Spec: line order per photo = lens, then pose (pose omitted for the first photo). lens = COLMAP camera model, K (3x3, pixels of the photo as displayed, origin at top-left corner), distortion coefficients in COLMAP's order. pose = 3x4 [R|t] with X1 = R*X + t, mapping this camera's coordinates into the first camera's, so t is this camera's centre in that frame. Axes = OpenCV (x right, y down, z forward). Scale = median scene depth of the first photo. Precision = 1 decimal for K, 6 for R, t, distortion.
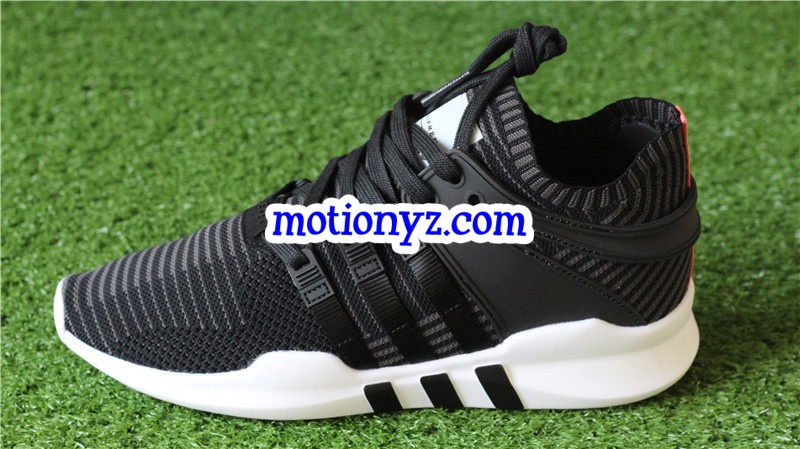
lens RADIAL K [[1979.0, 0, 401.6], [0, 1979.0, 228.5], [0, 0, 1]] dist [-0.111958, 0.000000]
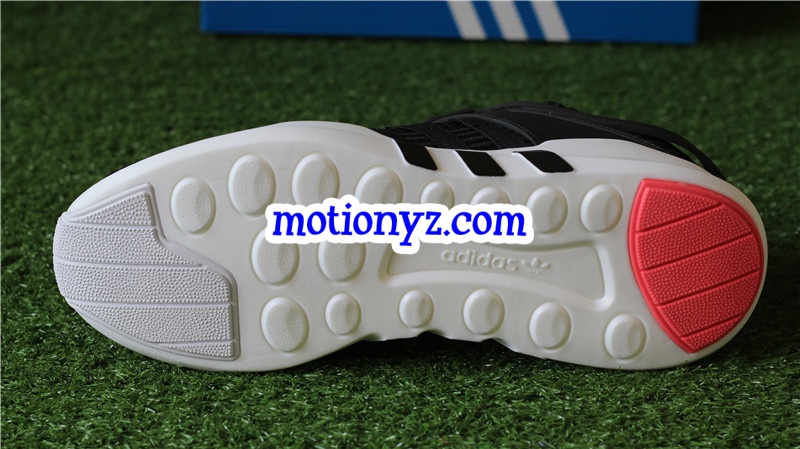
lens RADIAL K [[1979.0, 0, 399.8], [0, 1979.0, 228.3], [0, 0, 1]] dist [-0.111958, 0.000000]
pose [[0.998691, -0.012484, -0.049605, 0.000016], [0.004604, 0.987764, -0.155889, 0.131916], [0.050944, 0.155457, 0.986528, 0.063744]]
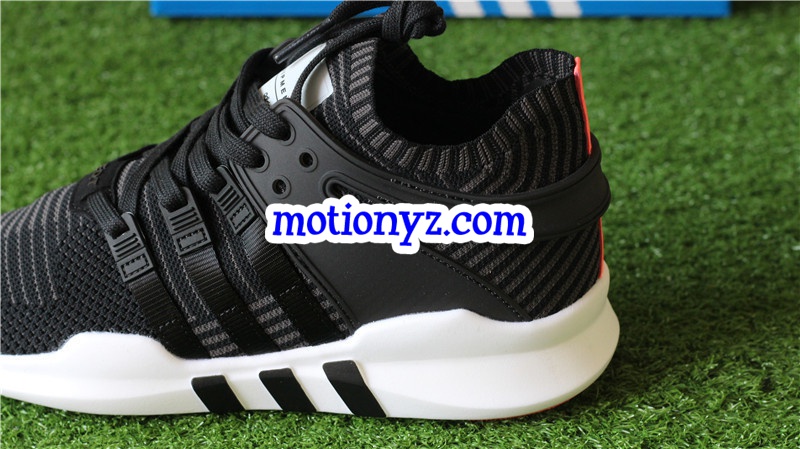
lens RADIAL K [[1979.0, 0, 406.0], [0, 1979.0, 217.7], [0, 0, 1]] dist [-0.111958, 0.000000]
pose [[0.997490, -0.037320, -0.060178, 0.011118], [0.034590, 0.998352, -0.045785, -0.007793], [0.061788, 0.043588, 0.997137, 0.200416]]
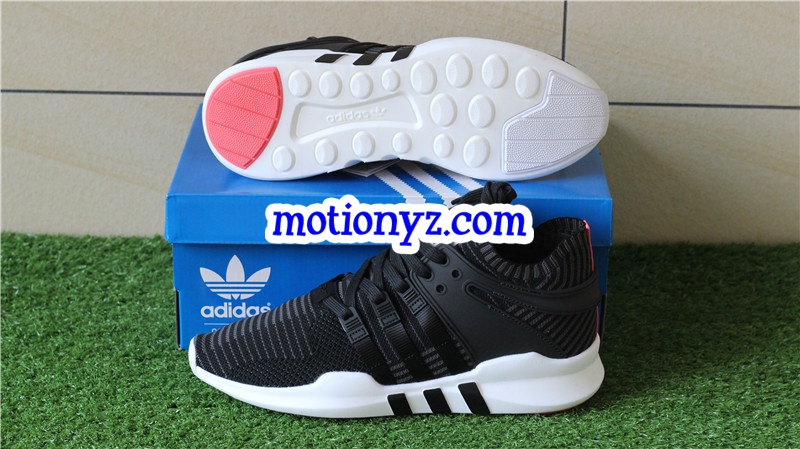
lens RADIAL K [[1979.0, 0, 401.1], [0, 1979.0, 202.2], [0, 0, 1]] dist [-0.111958, 0.000000]
pose [[0.999868, -0.013668, 0.008778, -0.031861], [0.014937, 0.985988, -0.166143, 0.008143], [-0.006384, 0.166253, 0.986063, -0.203802]]
